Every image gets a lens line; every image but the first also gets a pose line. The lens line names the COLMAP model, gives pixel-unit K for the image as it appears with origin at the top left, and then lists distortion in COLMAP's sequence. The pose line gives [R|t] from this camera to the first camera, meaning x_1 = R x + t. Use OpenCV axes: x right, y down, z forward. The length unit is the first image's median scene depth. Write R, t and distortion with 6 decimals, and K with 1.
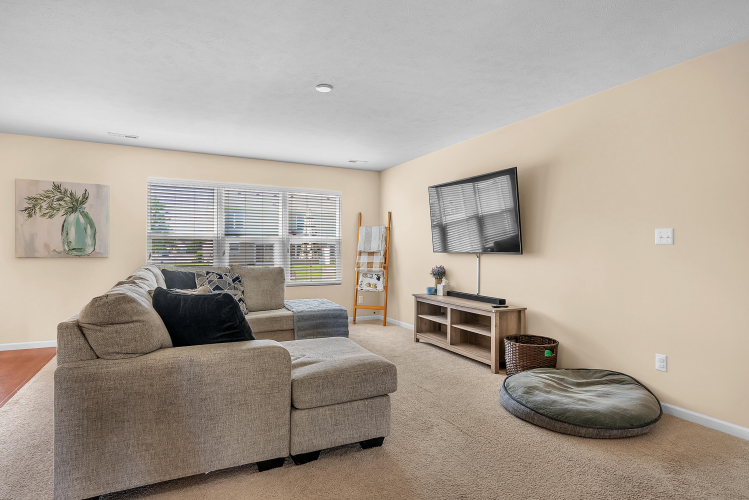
lens RADIAL K [[408.6, 0, 374.5], [0, 408.6, 250.0], [0, 0, 1]] dist [-0.003122, -0.000554]
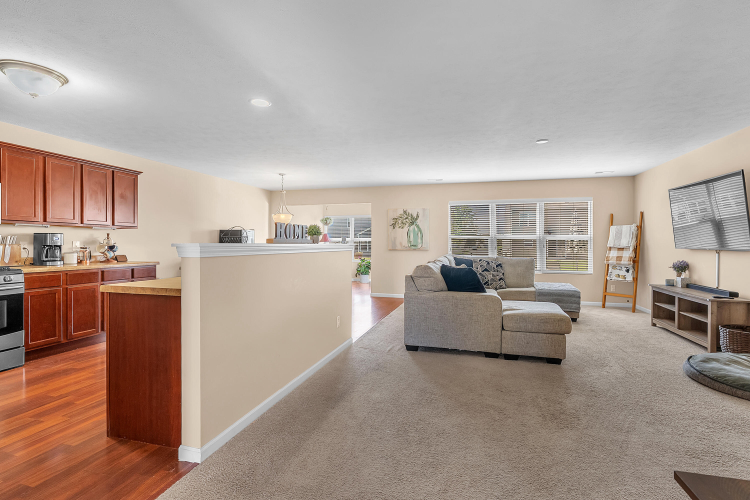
lens RADIAL K [[363.5, 0, 374.9], [0, 363.5, 245.0], [0, 0, 1]] dist [-0.000280, 0.000299]
pose [[0.735361, -0.000857, -0.677676, 0.234133], [0.000897, 1.000000, -0.000291, -0.003663], [0.677676, -0.000394, 0.735361, -0.300325]]
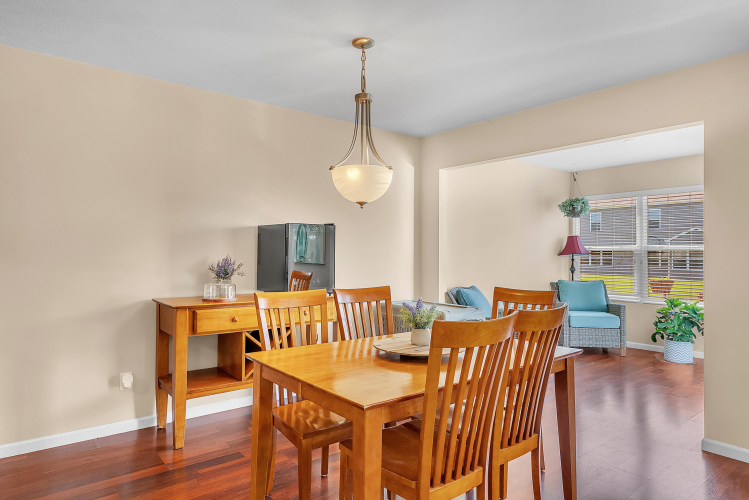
lens RADIAL K [[468.5, 0, 376.1], [0, 468.5, 252.6], [0, 0, 1]] dist [0.000931, 0.000071]
pose [[0.207184, -0.005657, -0.978286, -0.399628], [-0.004041, 0.999970, -0.006638, -0.017138], [0.978294, 0.005329, 0.207155, 0.376619]]
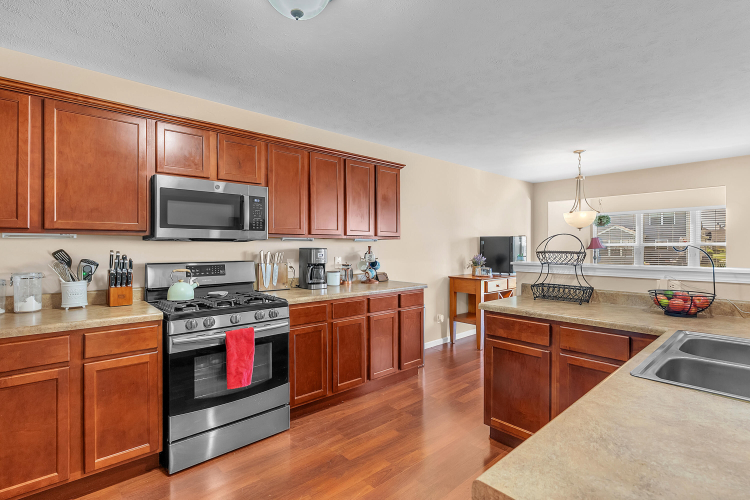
lens RADIAL K [[363.5, 0, 374.9], [0, 363.5, 245.0], [0, 0, 1]] dist [-0.000280, 0.000299]
pose [[0.269940, -0.007596, -0.962847, -0.212892], [0.003997, 0.999969, -0.006768, -0.033303], [0.962869, -0.002021, 0.269962, -0.264847]]
